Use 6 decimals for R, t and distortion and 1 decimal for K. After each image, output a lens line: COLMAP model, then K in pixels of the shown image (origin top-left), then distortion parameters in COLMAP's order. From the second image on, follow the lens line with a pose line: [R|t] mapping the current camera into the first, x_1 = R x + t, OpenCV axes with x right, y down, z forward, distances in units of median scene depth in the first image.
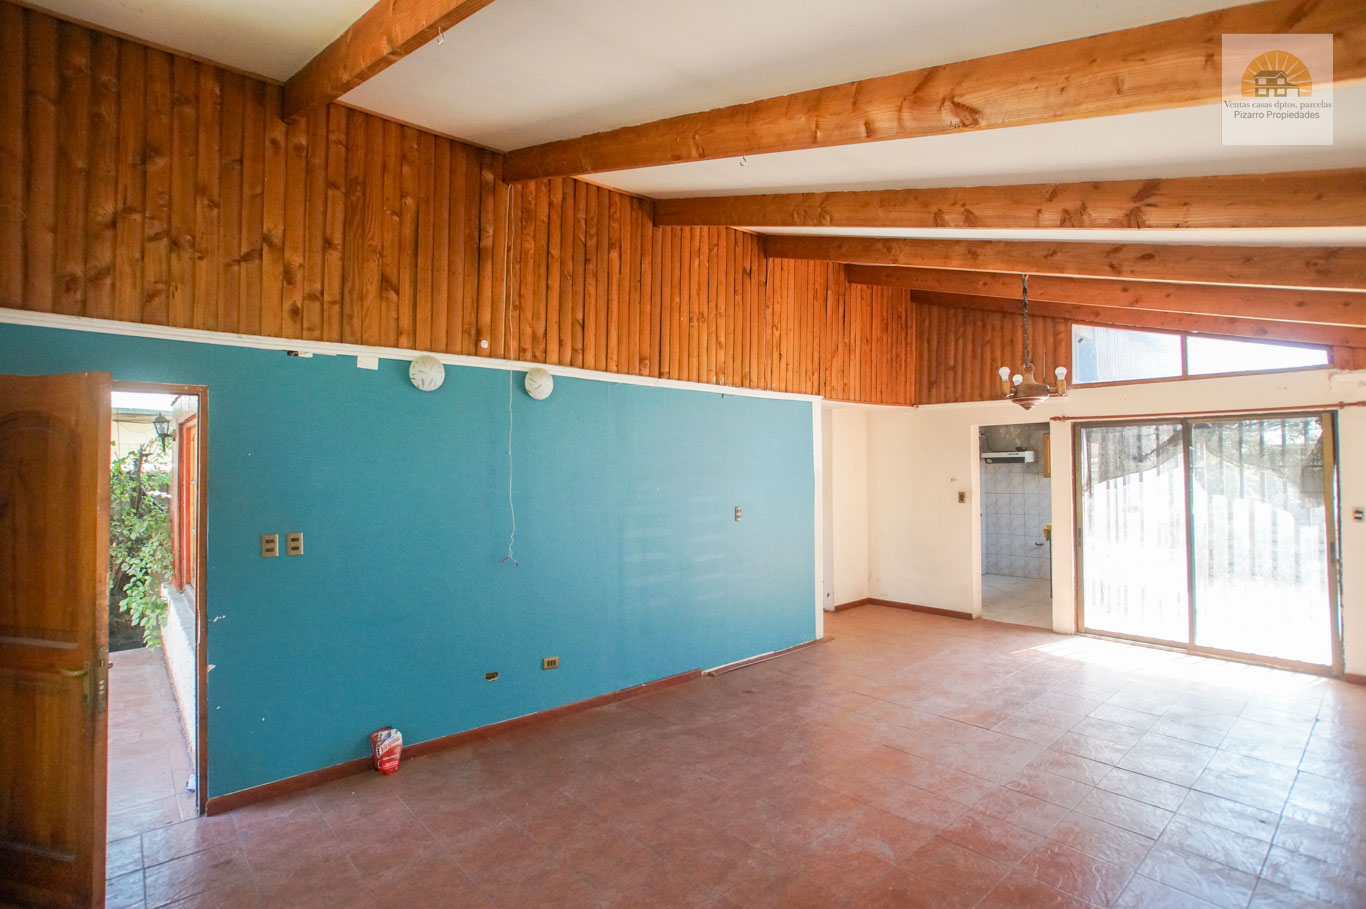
lens RADIAL K [[650.2, 0, 688.7], [0, 650.2, 450.1], [0, 0, 1]] dist [-0.003933, -0.001133]
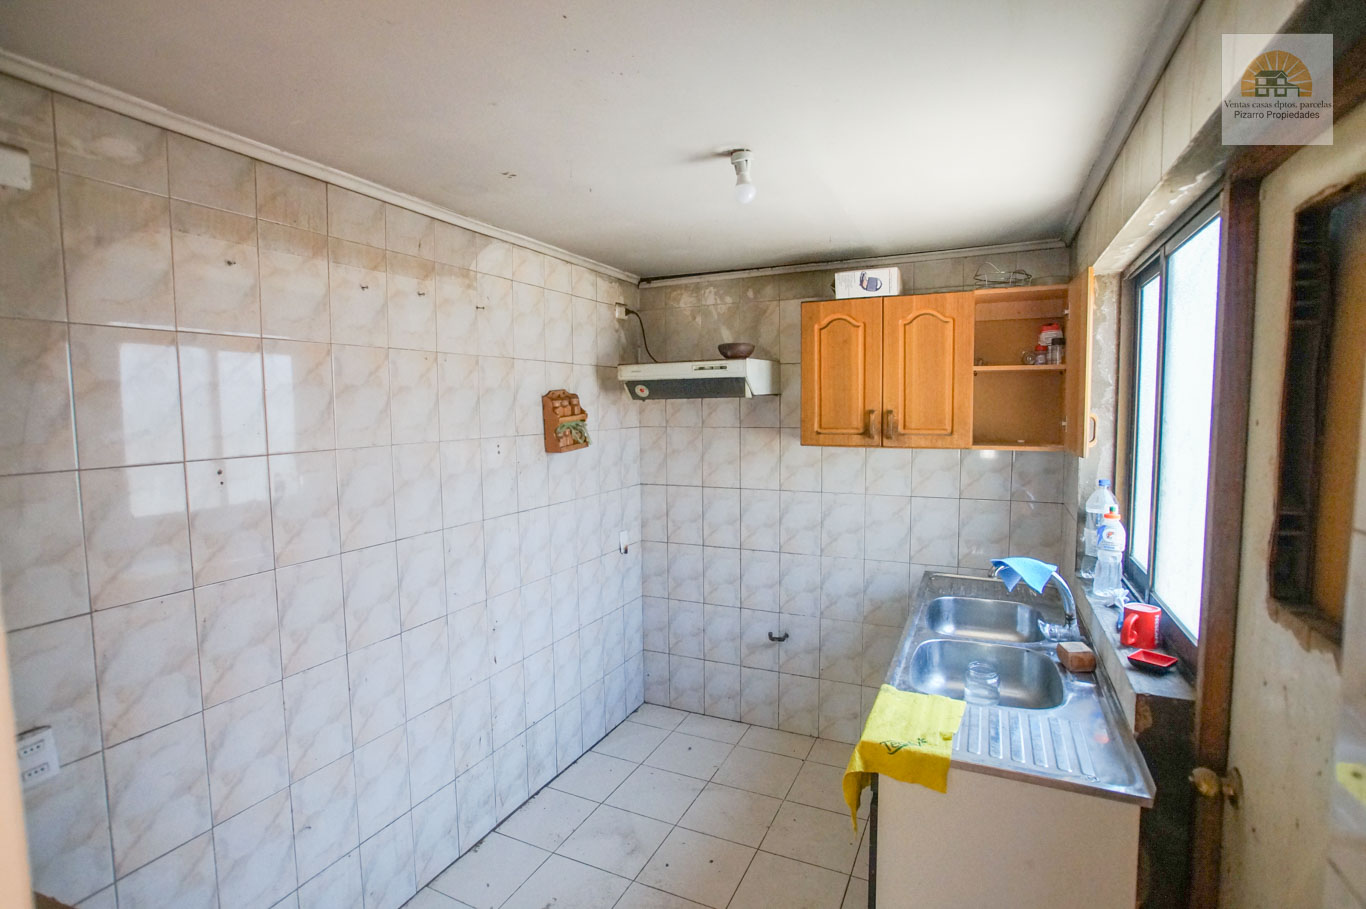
lens RADIAL K [[650.2, 0, 682.4], [0, 650.2, 452.3], [0, 0, 1]] dist [-0.003933, -0.001133]
pose [[0.918937, -0.030997, 0.393185, 0.353534], [-0.007536, 0.995345, 0.096082, 0.015768], [-0.394333, -0.091256, 0.914425, 0.698382]]
